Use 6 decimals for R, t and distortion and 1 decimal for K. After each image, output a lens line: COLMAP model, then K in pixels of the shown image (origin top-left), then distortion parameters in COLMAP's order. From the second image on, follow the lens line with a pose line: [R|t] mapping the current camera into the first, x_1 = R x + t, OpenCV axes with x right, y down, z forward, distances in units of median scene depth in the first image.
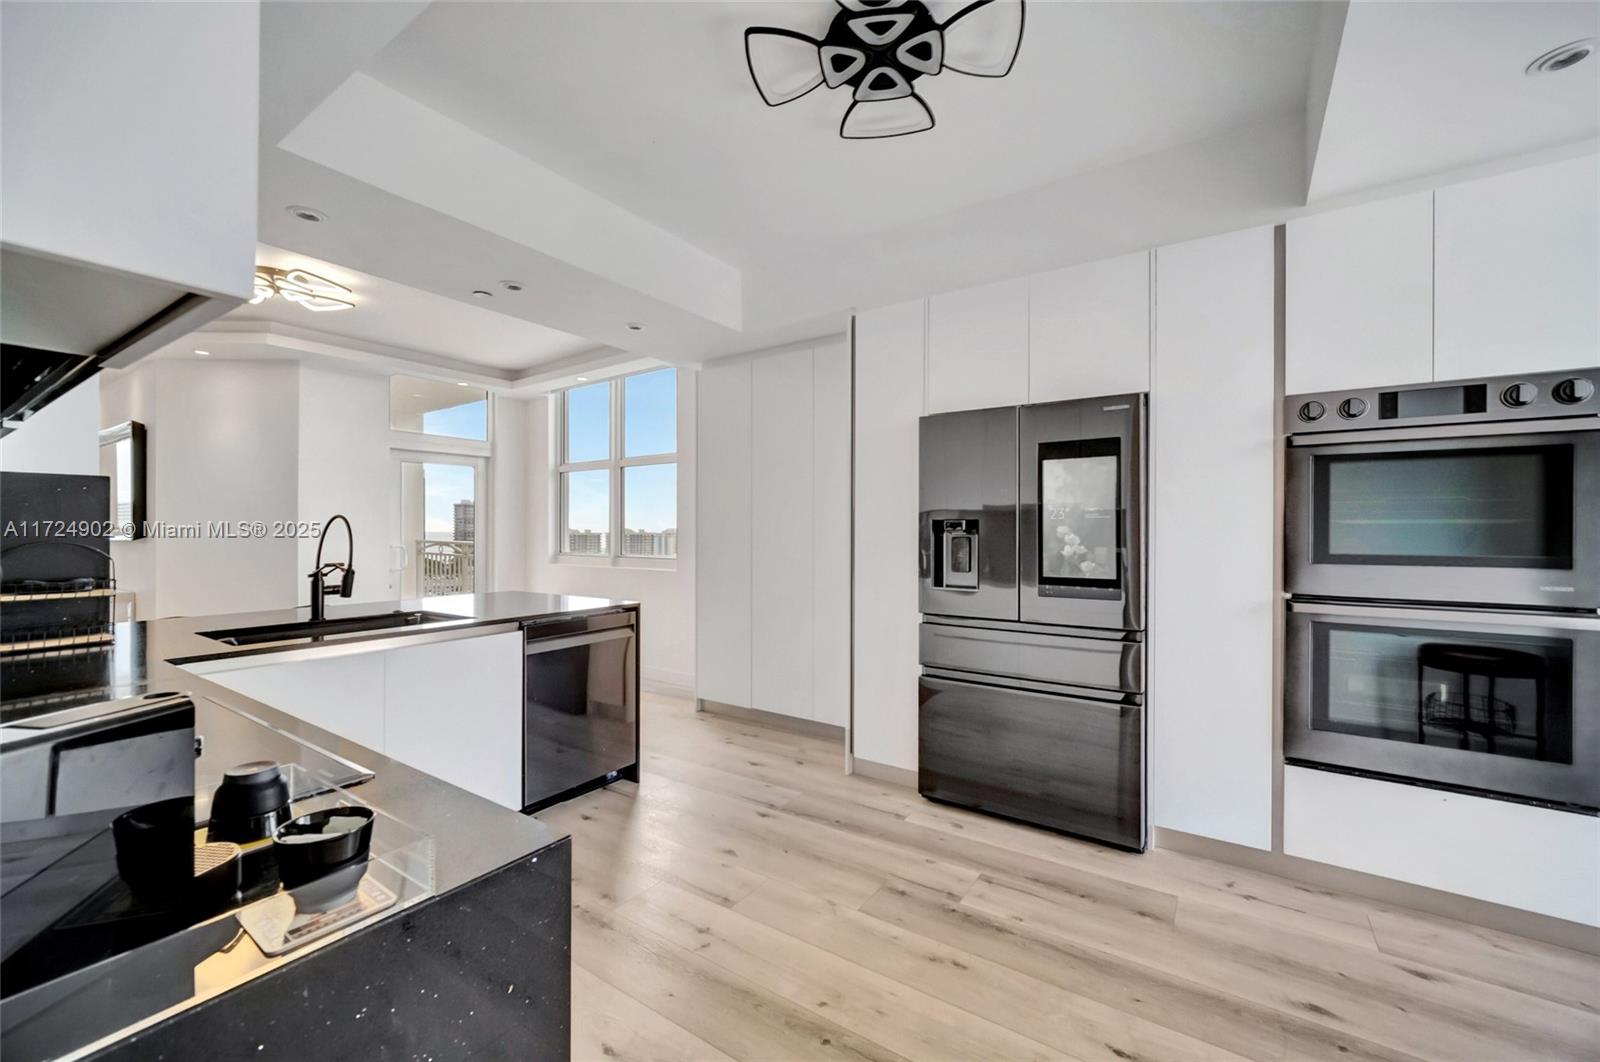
lens RADIAL K [[633.4, 0, 800.0], [0, 633.4, 531.0], [0, 0, 1]] dist [-0.000004, -0.000014]
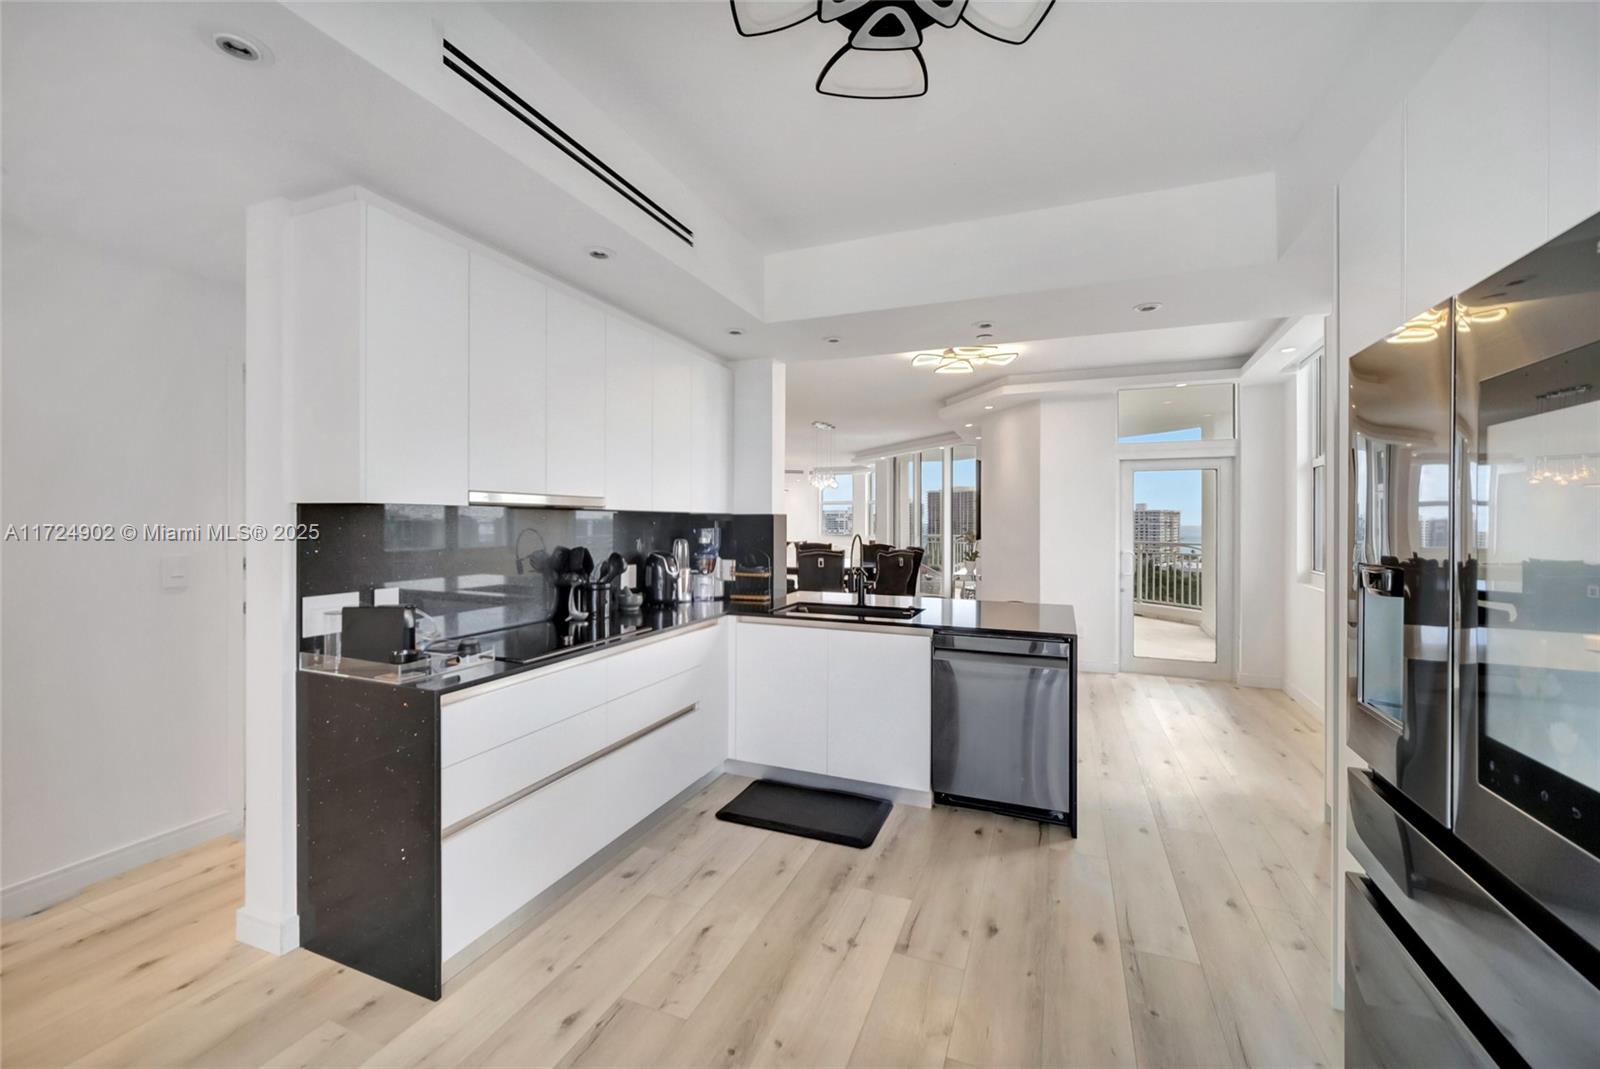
lens RADIAL K [[654.2, 0, 800.0], [0, 654.2, 534.5], [0, 0, 1]] dist [0.000170, -0.000041]
pose [[0.209551, 0.017803, -0.977636, 0.574905], [-0.007232, 0.999835, 0.016657, -0.040148], [0.977771, 0.003580, 0.209645, 0.451332]]
